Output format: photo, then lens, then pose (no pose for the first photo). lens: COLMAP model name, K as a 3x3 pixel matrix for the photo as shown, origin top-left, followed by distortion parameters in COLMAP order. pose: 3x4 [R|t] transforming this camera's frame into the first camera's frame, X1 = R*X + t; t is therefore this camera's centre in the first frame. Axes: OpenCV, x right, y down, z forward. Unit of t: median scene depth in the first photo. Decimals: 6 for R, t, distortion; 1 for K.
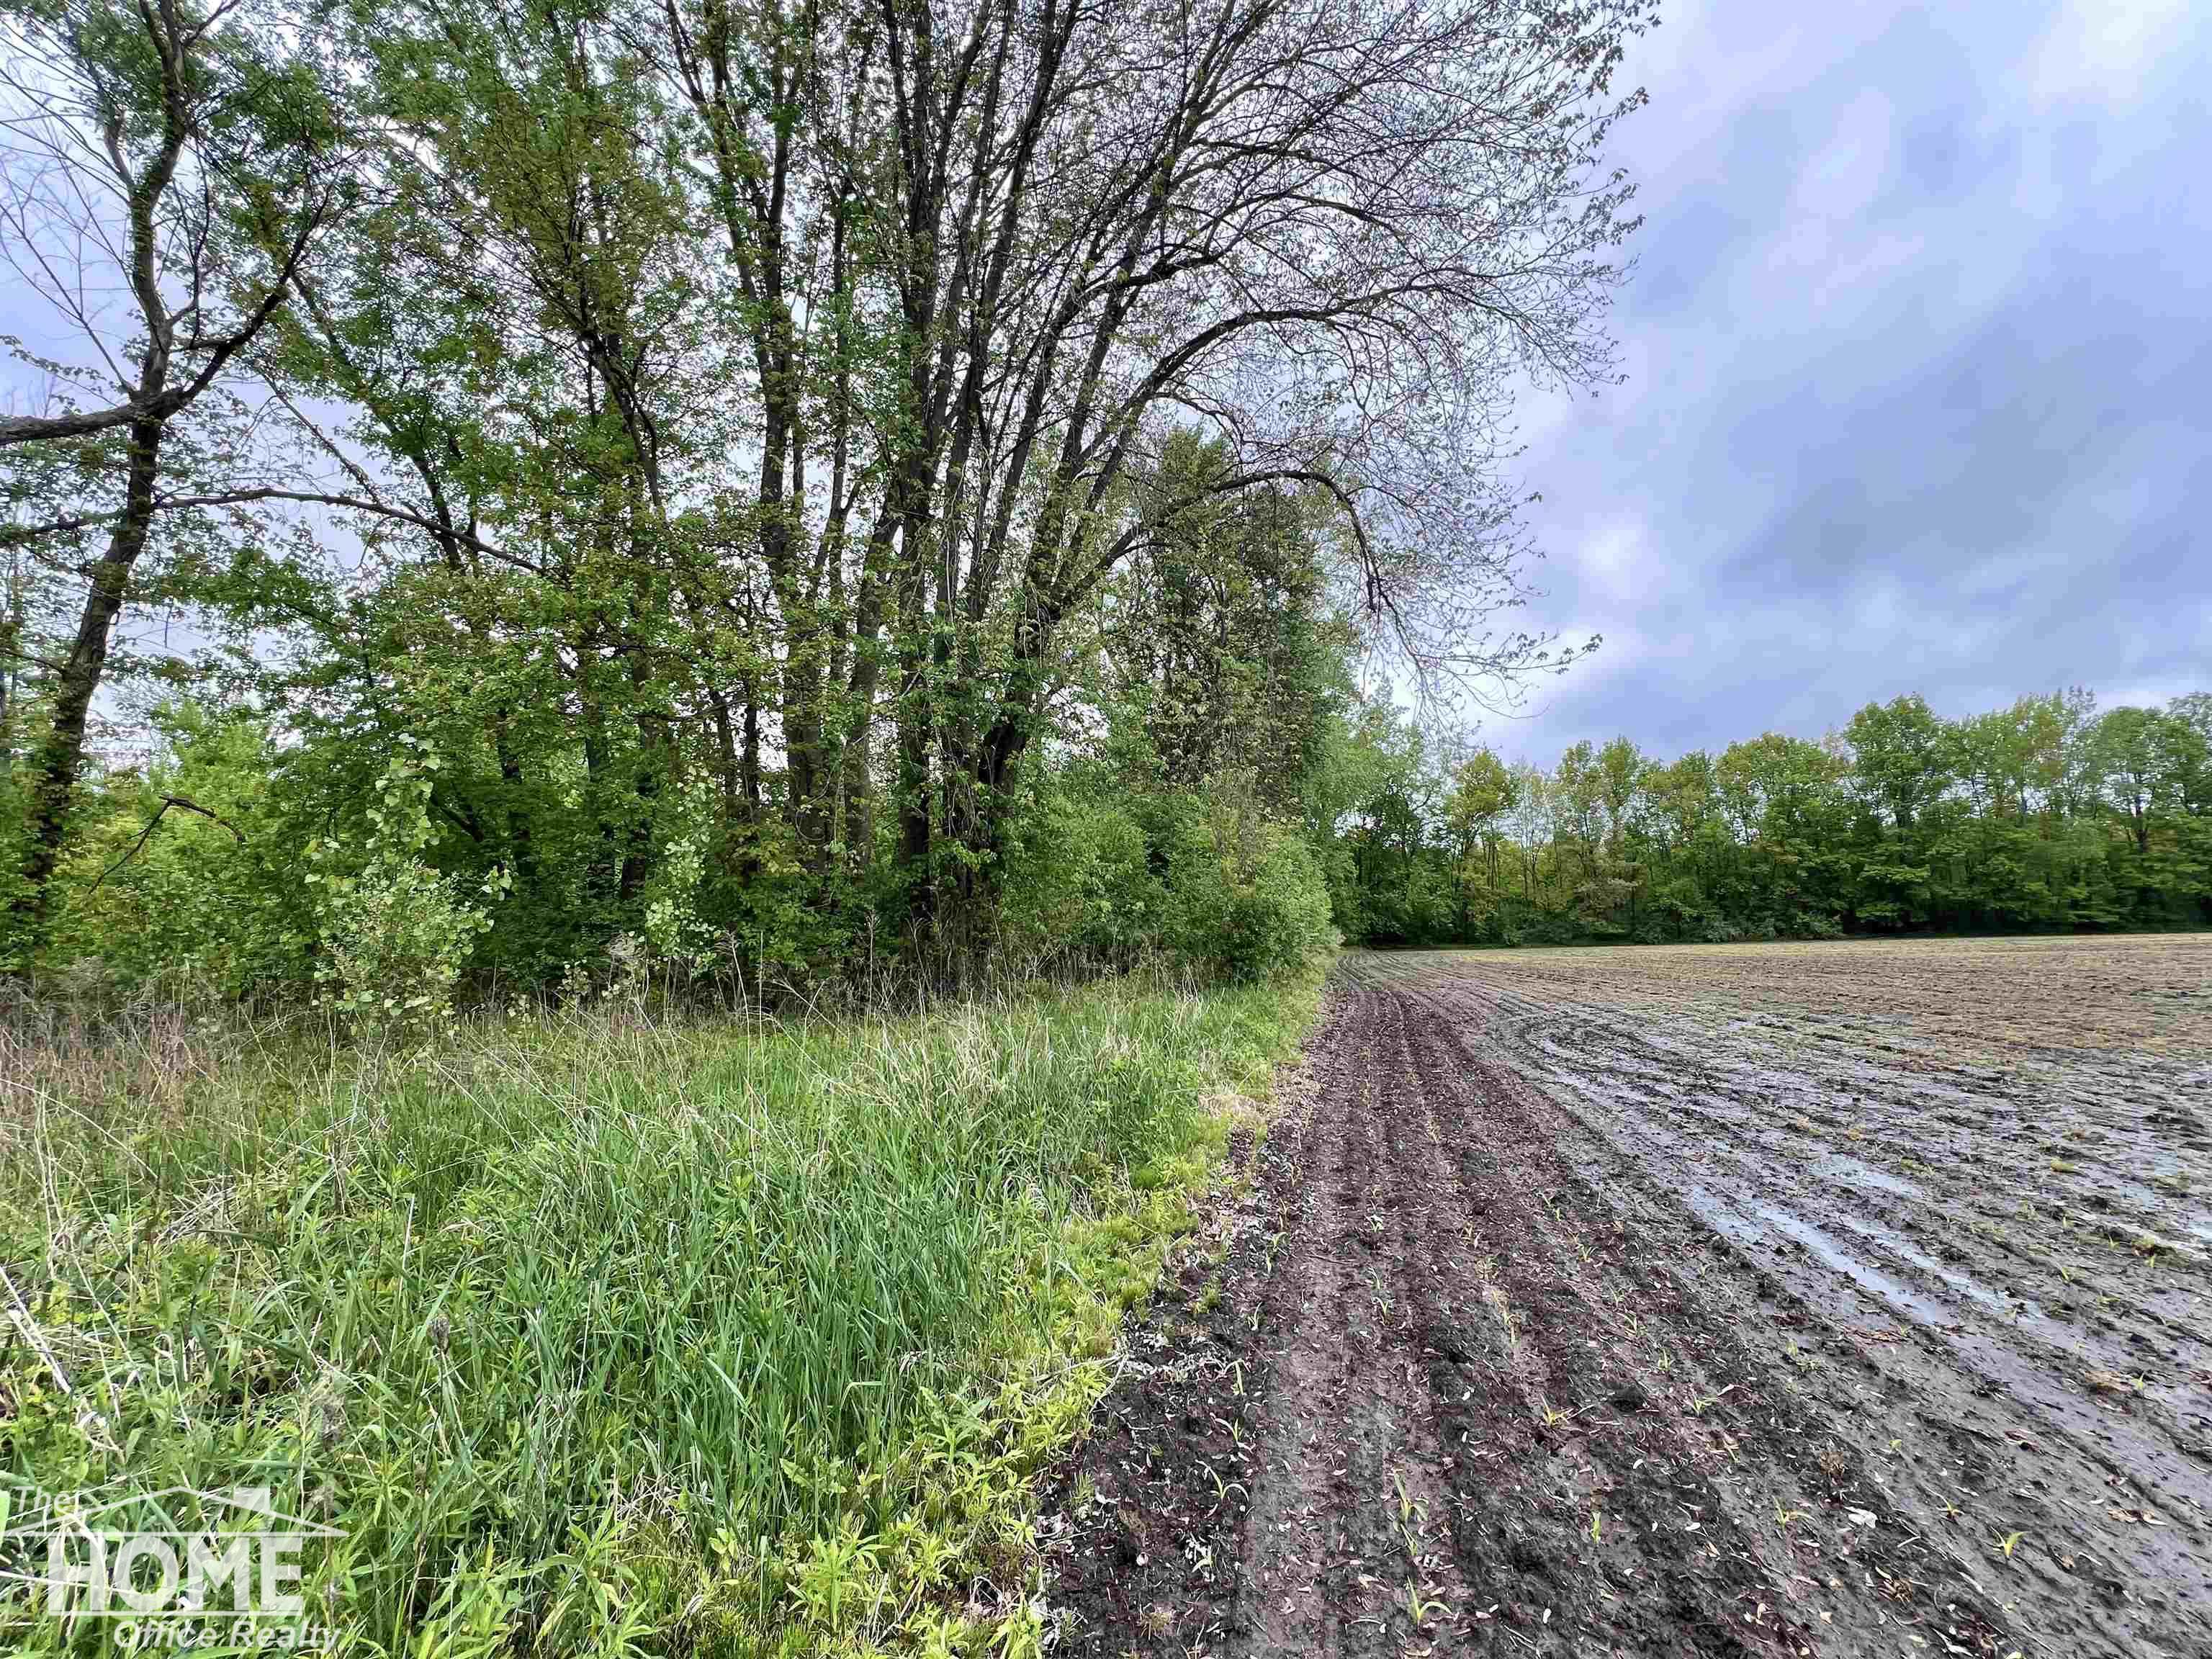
lens RADIAL K [[890.3, 0, 1104.4], [0, 890.3, 828.3], [0, 0, 1]] dist [-0.000597, 0.000773]
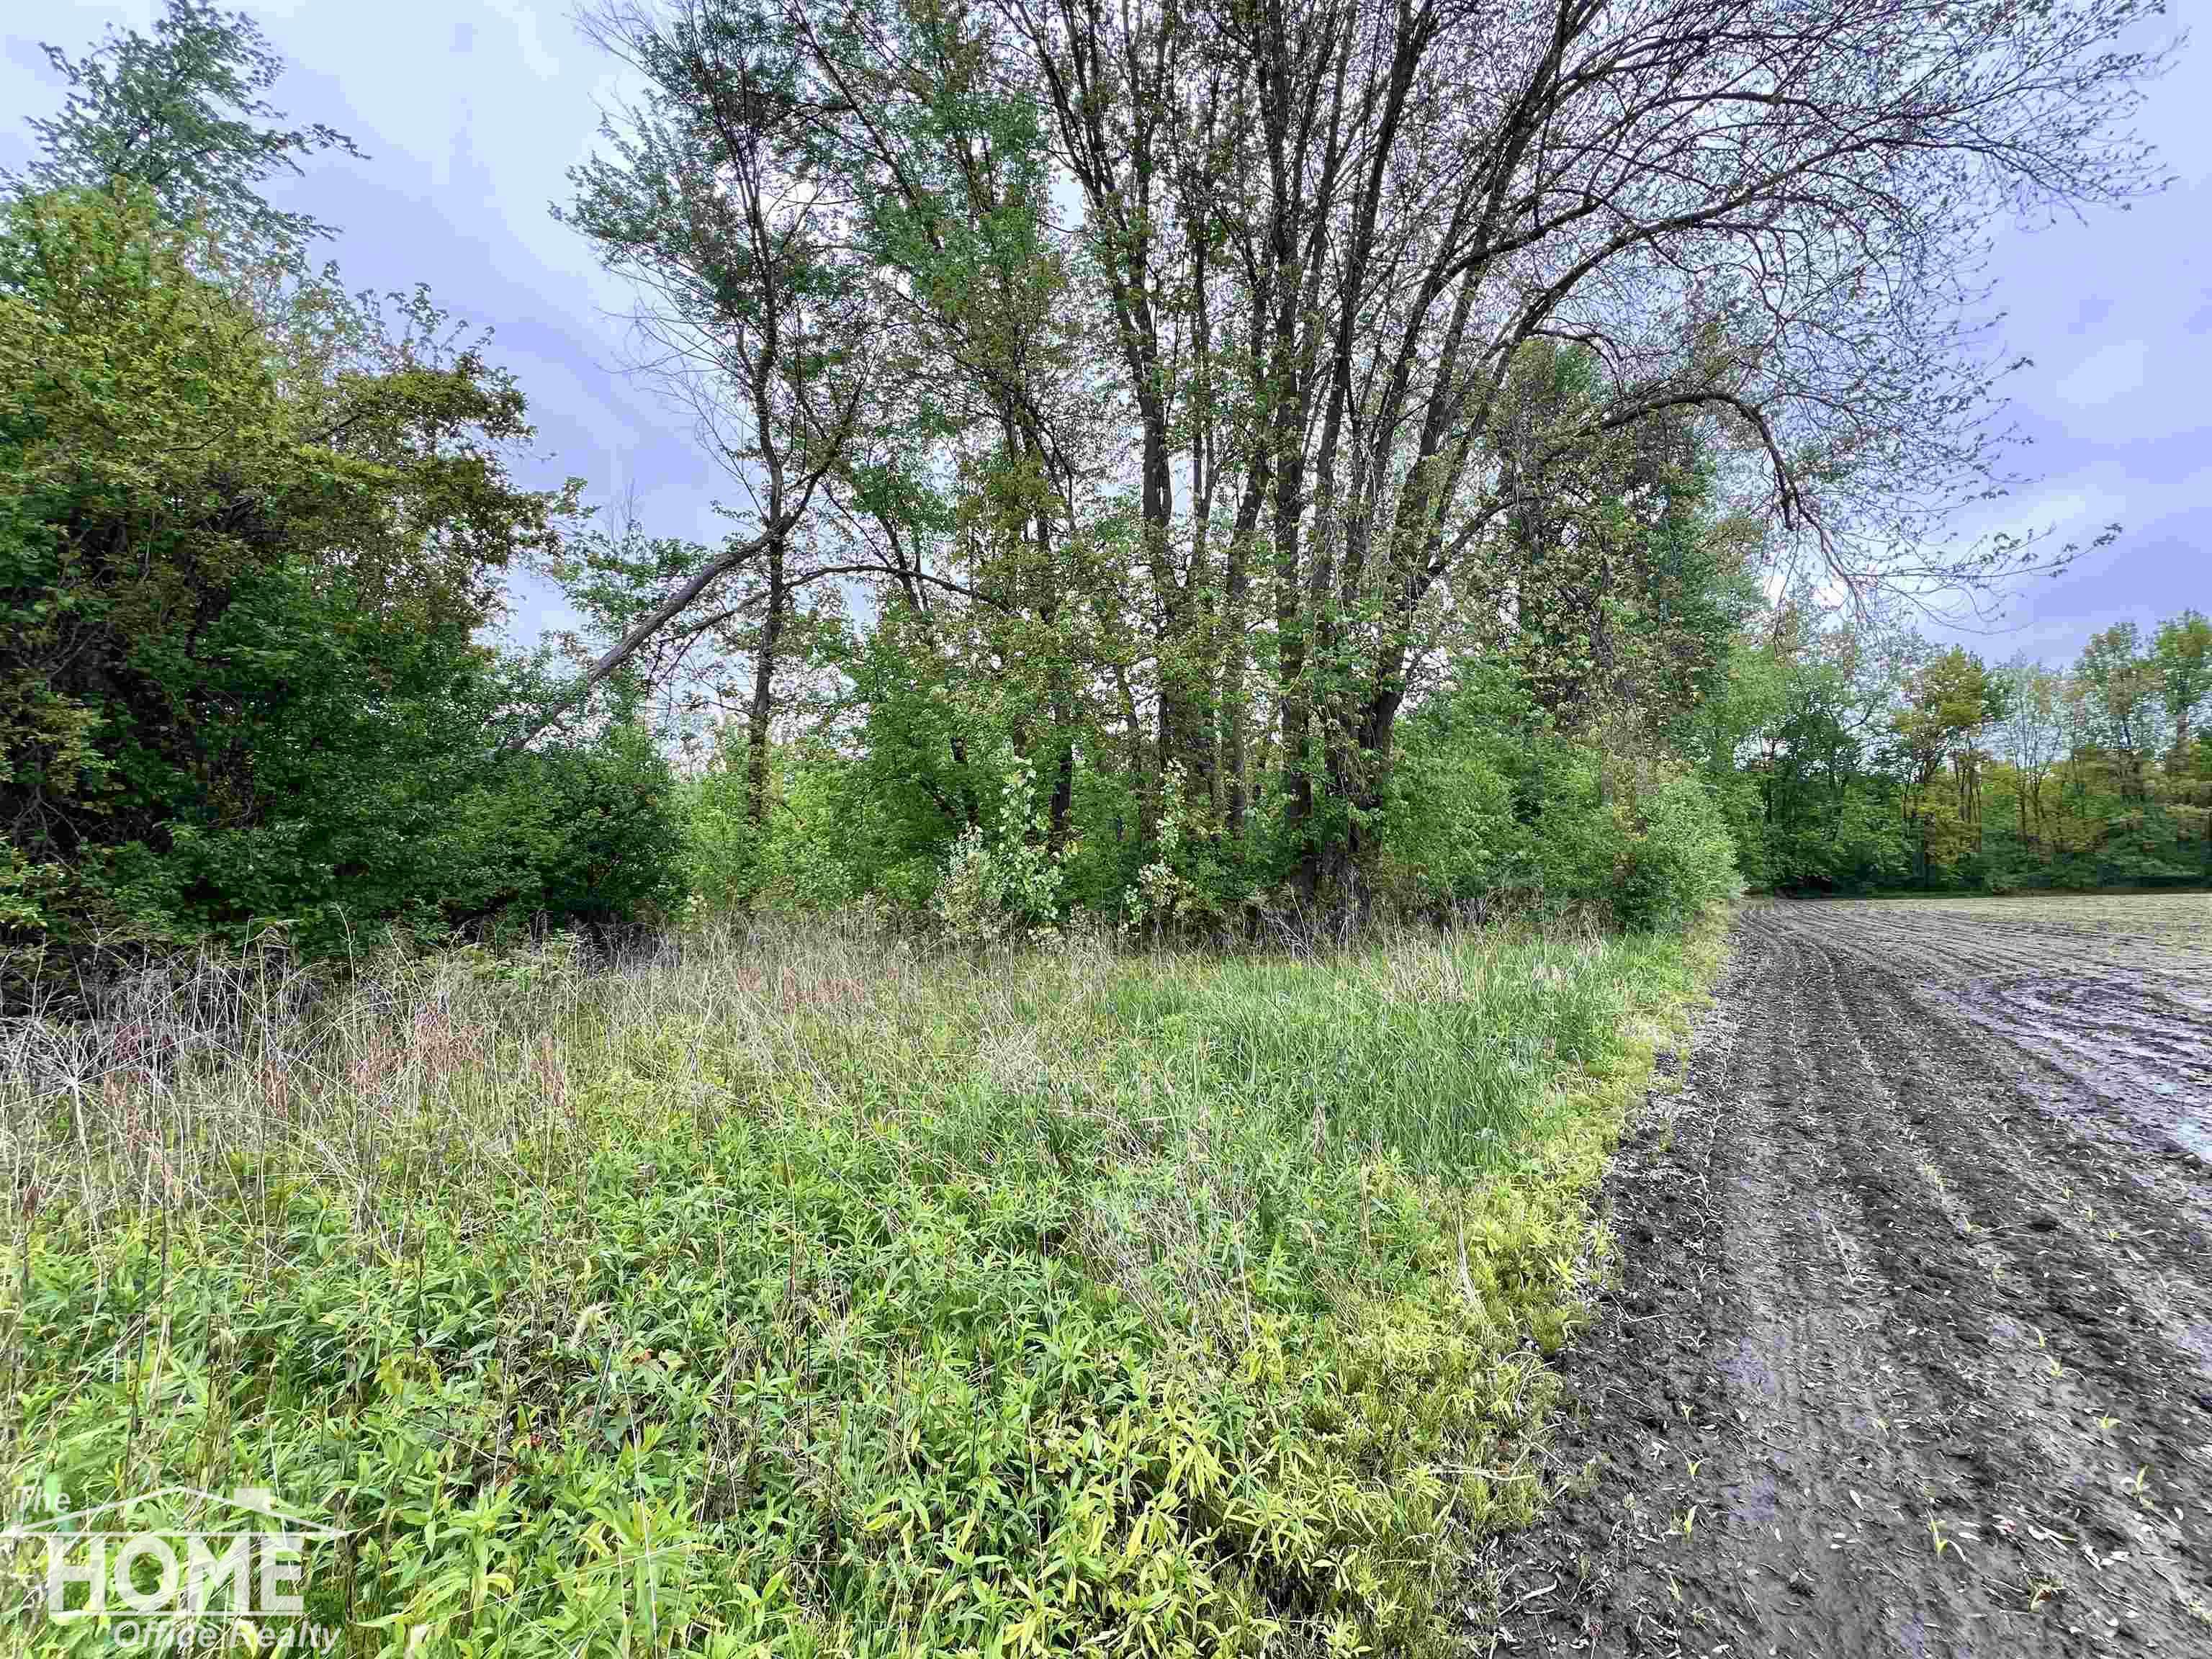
lens RADIAL K [[890.3, 0, 1108.2], [0, 890.3, 832.2], [0, 0, 1]] dist [-0.000597, 0.000773]
pose [[0.935811, -0.029087, -0.351300, -0.026561], [0.049898, 0.997485, 0.050328, -0.009652], [0.348953, -0.064627, 0.934909, -0.077433]]
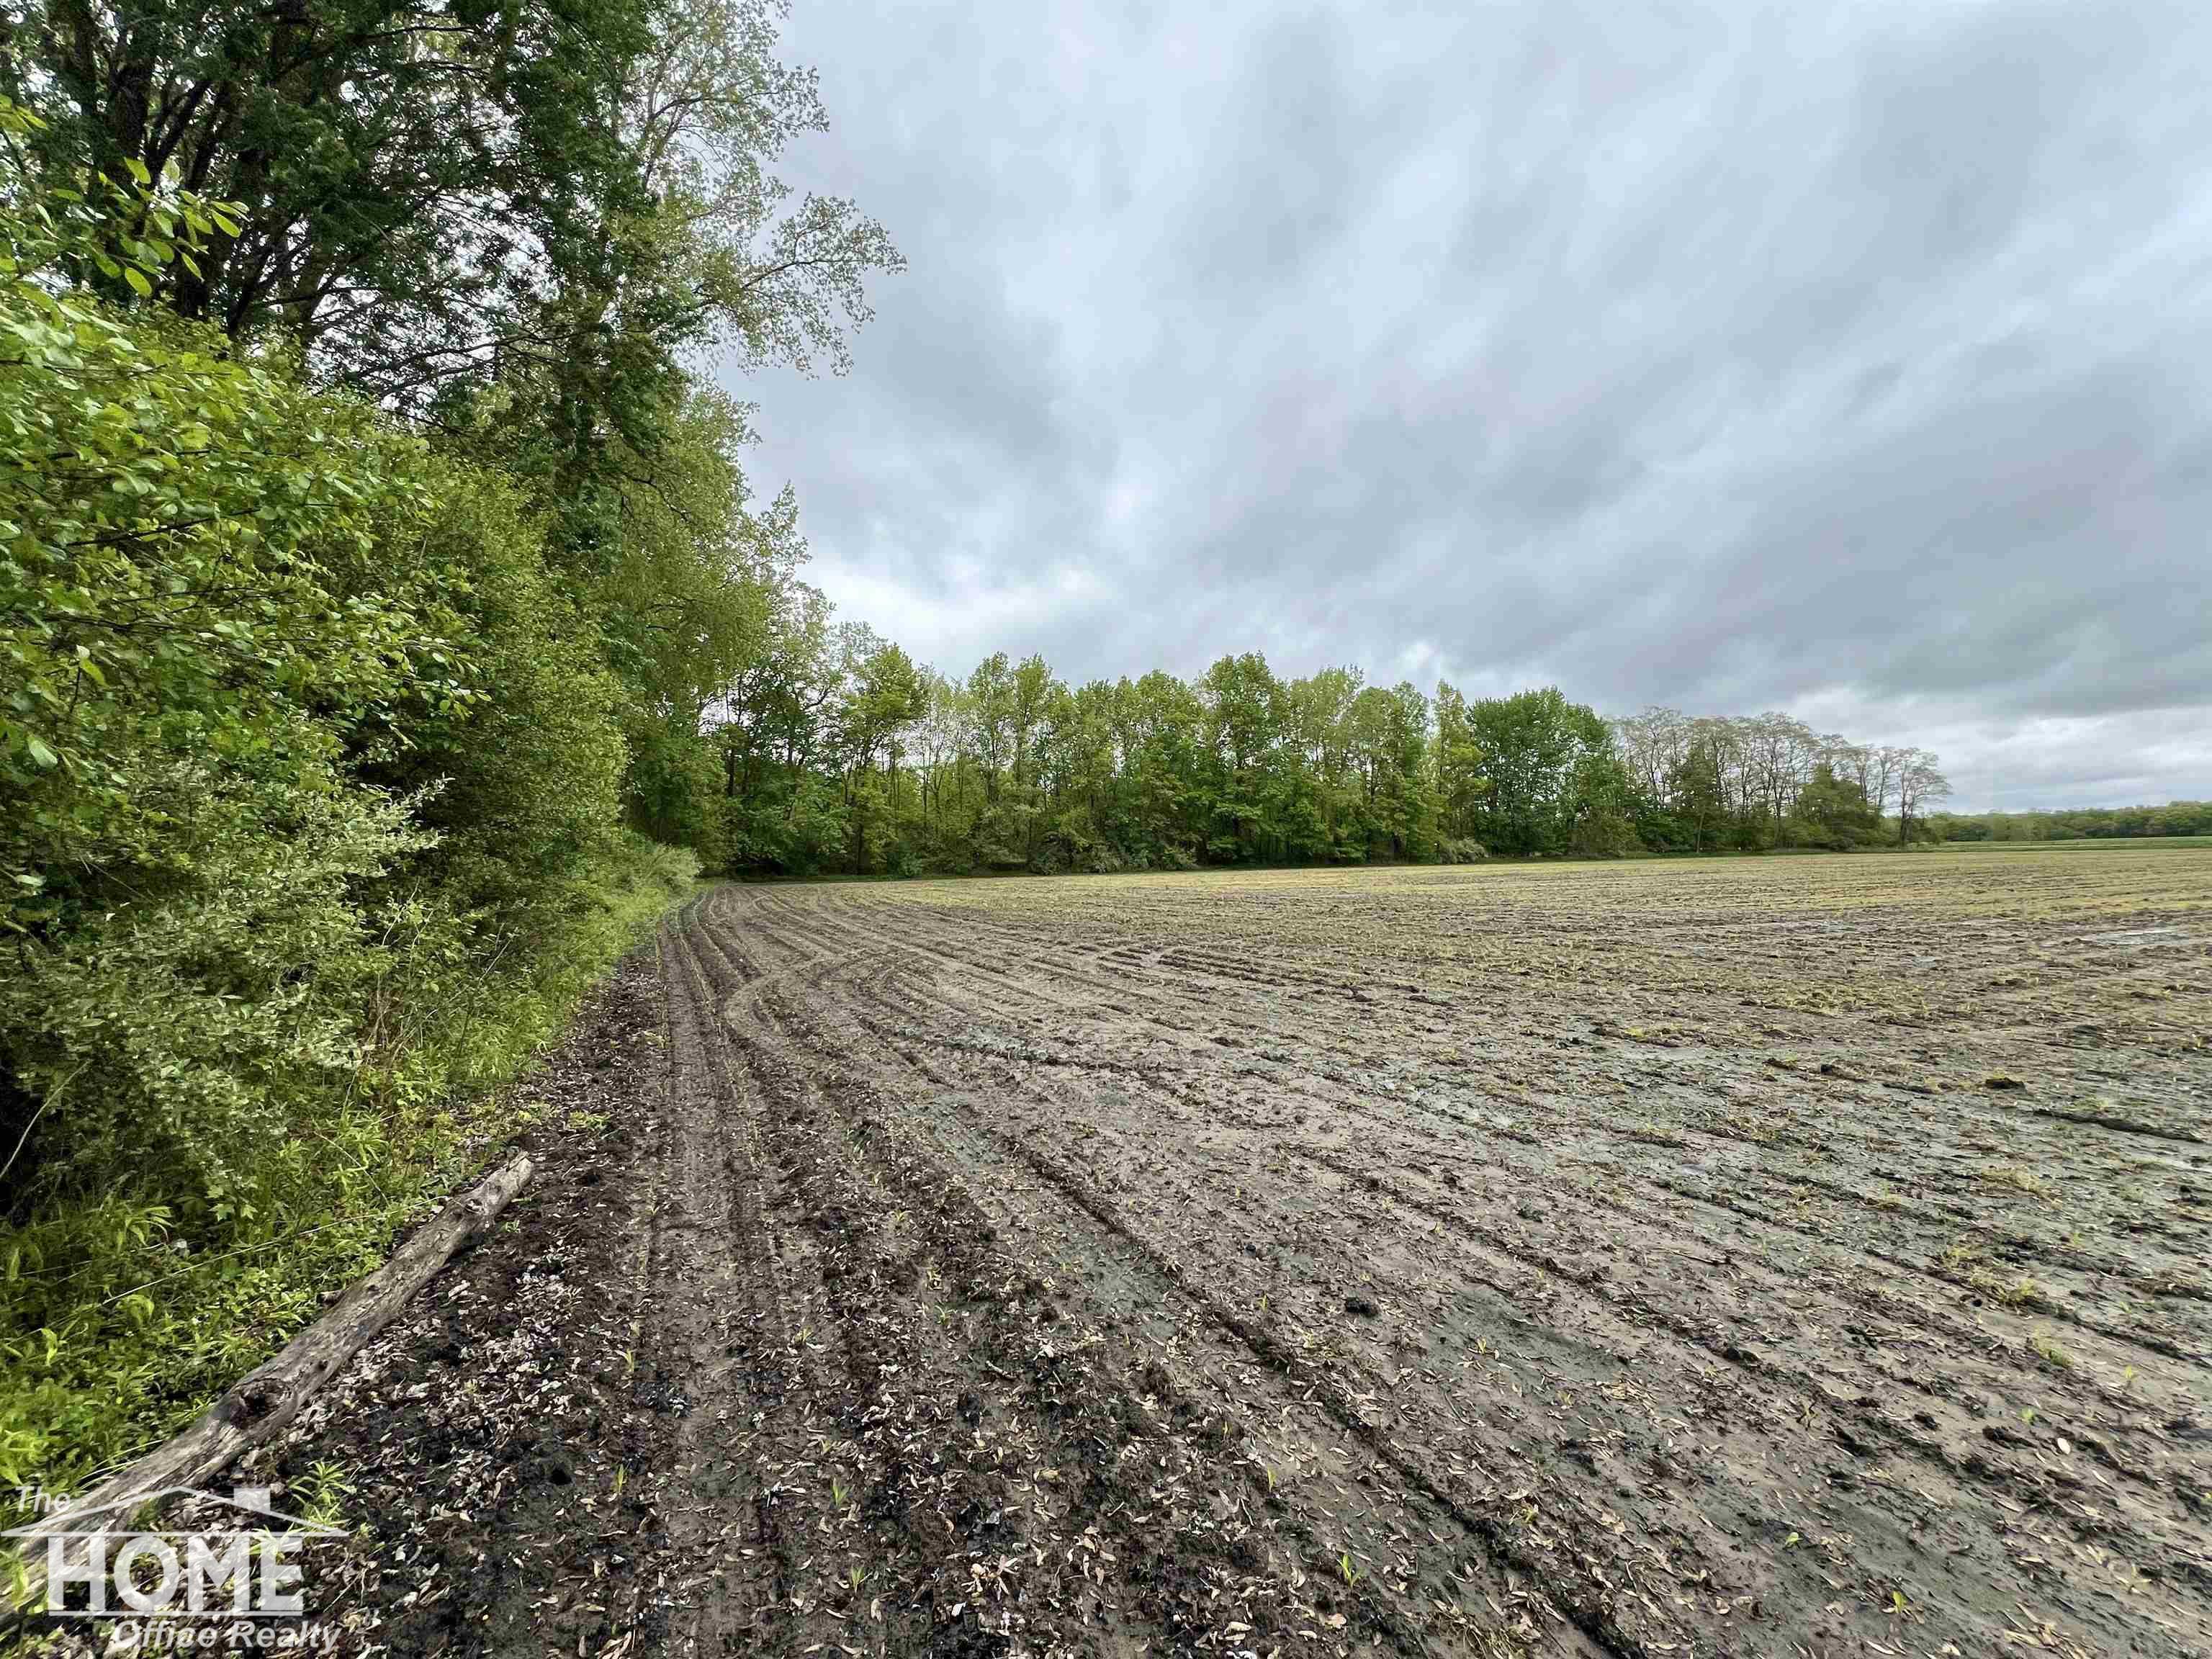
lens RADIAL K [[890.3, 0, 1098.9], [0, 890.3, 822.4], [0, 0, 1]] dist [-0.000597, 0.000773]
pose [[0.771181, 0.037687, 0.635499, 0.247752], [-0.080620, 0.995991, 0.038768, 0.153847], [-0.631490, -0.081131, 0.771128, 1.105292]]
